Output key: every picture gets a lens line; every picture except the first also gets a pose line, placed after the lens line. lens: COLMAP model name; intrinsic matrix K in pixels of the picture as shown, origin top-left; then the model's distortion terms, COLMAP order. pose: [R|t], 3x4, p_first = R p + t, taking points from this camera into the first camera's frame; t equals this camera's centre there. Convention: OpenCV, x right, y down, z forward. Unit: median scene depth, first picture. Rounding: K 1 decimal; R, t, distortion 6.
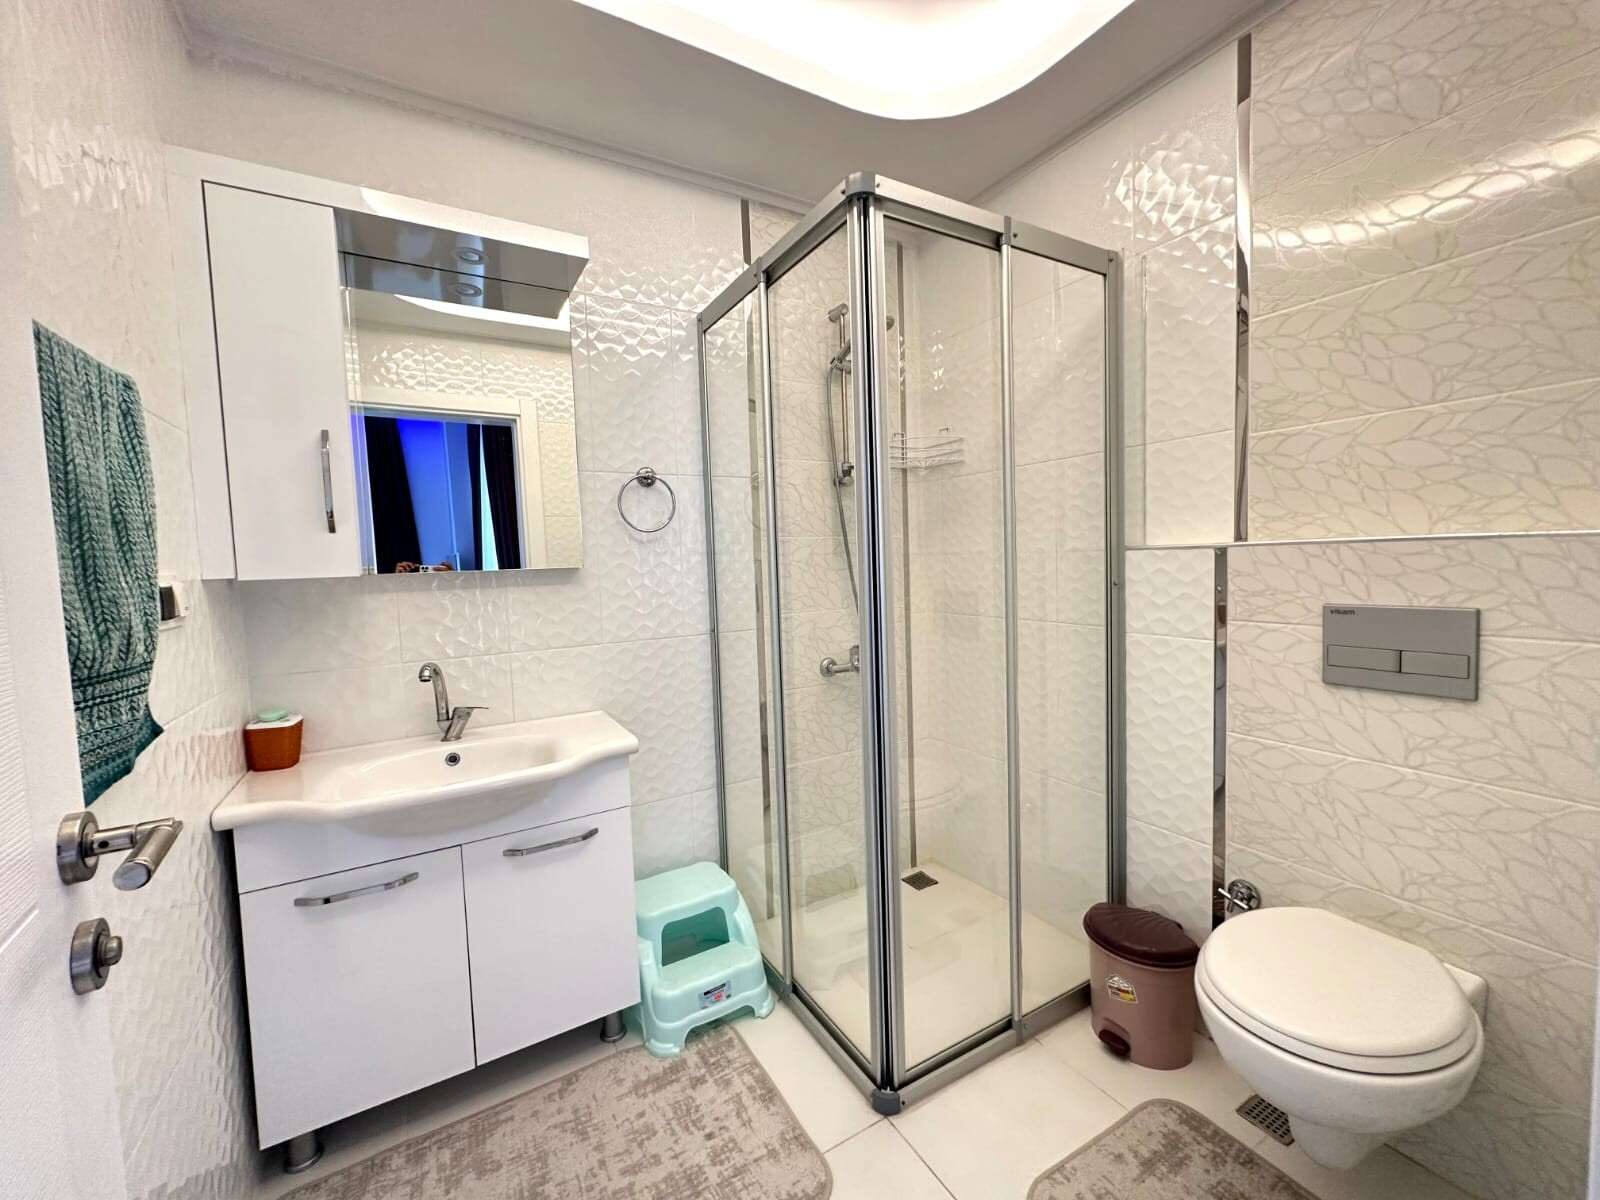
lens RADIAL K [[637.0, 0, 796.8], [0, 637.0, 593.5], [0, 0, 1]] dist [-0.004717, 0.000710]
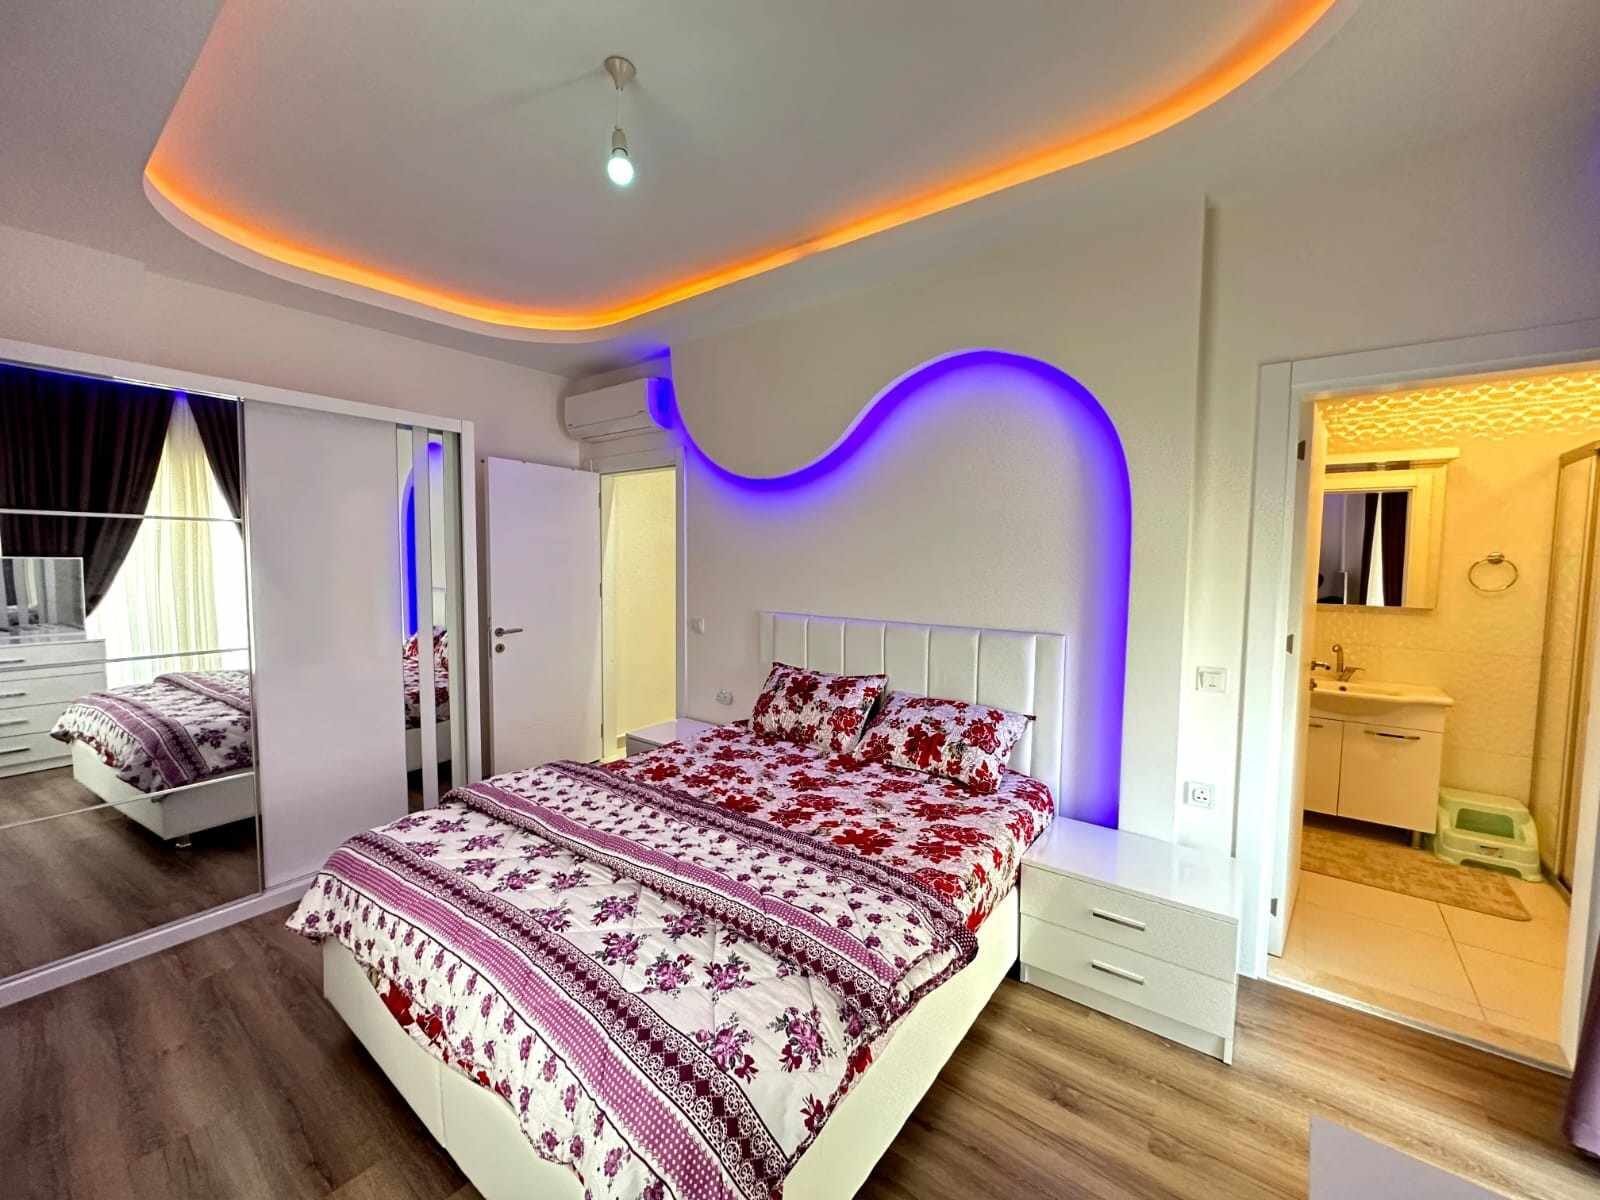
lens RADIAL K [[637.0, 0, 799.5], [0, 637.0, 600.5], [0, 0, 1]] dist [-0.004717, 0.000710]
pose [[0.383014, 0.095705, -0.918772, 0.713434], [-0.085861, 0.994001, 0.067748, -0.036178], [0.919744, 0.052938, 0.388933, -1.563257]]
